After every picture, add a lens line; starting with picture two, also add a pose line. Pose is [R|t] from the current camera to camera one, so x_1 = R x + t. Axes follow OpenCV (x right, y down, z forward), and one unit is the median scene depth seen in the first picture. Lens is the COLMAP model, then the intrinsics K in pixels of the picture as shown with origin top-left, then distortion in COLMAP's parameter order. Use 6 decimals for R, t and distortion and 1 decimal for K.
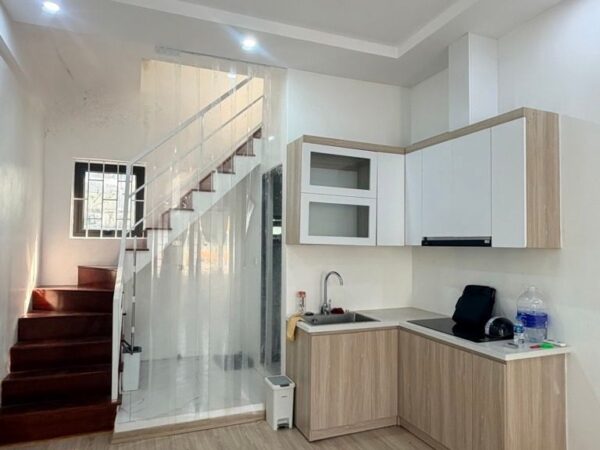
lens RADIAL K [[422.2, 0, 300.0], [0, 422.2, 225.0], [0, 0, 1]] dist [0.006416, 0.000569]
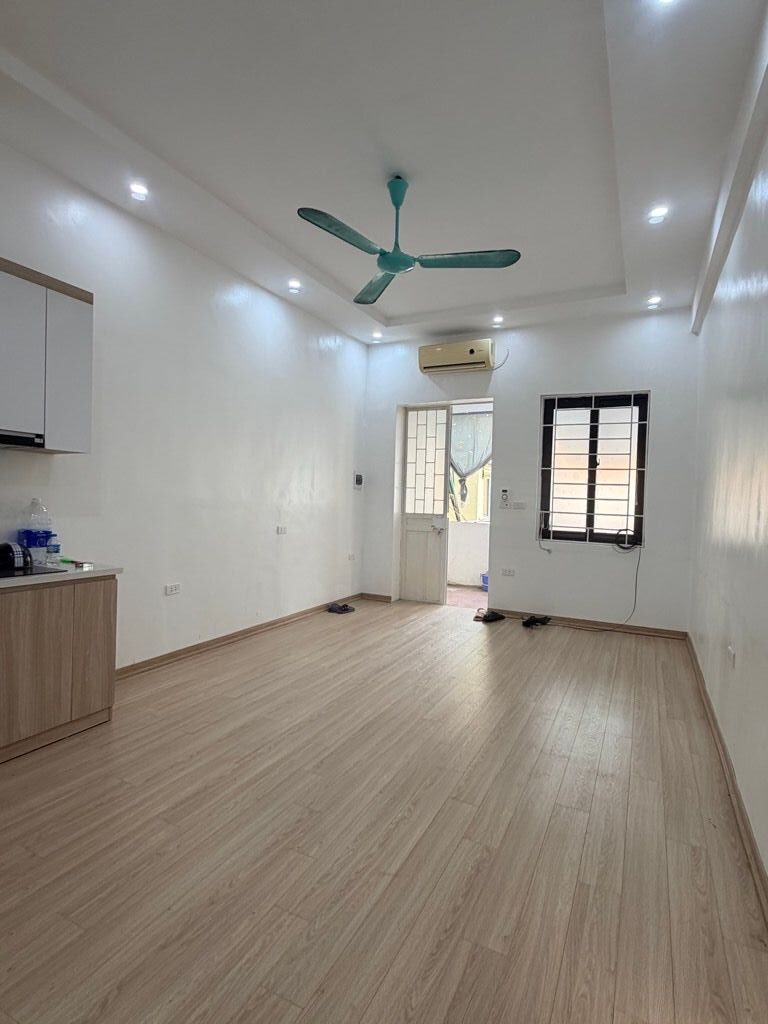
lens RADIAL K [[495.1, 0, 384.0], [0, 495.1, 512.0], [0, 0, 1]] dist [0.002562, -0.000031]
pose [[-0.632043, -0.049094, 0.773376, -0.559635], [-0.063510, 0.997916, 0.011445, 0.104654], [-0.772326, -0.041883, -0.633844, 0.964317]]
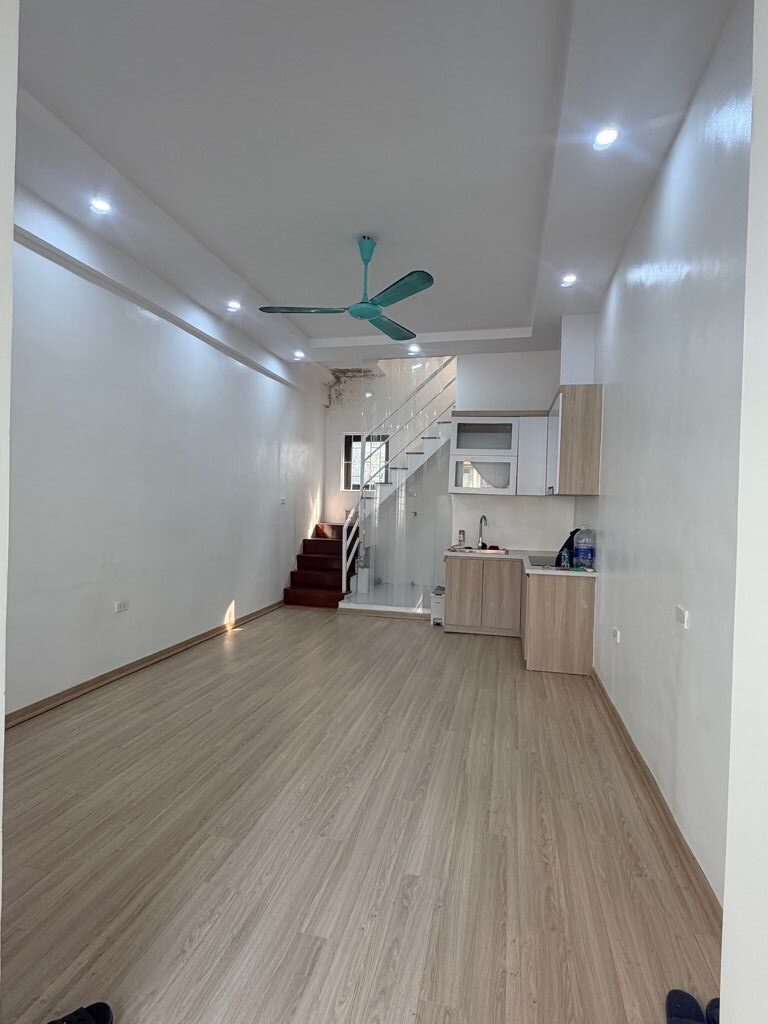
lens RADIAL K [[720.5, 0, 384.0], [0, 720.5, 512.0], [0, 0, 1]] dist [0.006416, 0.000569]
pose [[0.771997, 0.015990, -0.635425, 1.277904], [0.008747, 0.999322, 0.035774, 0.021972], [0.635566, -0.033175, 0.771334, -0.894146]]
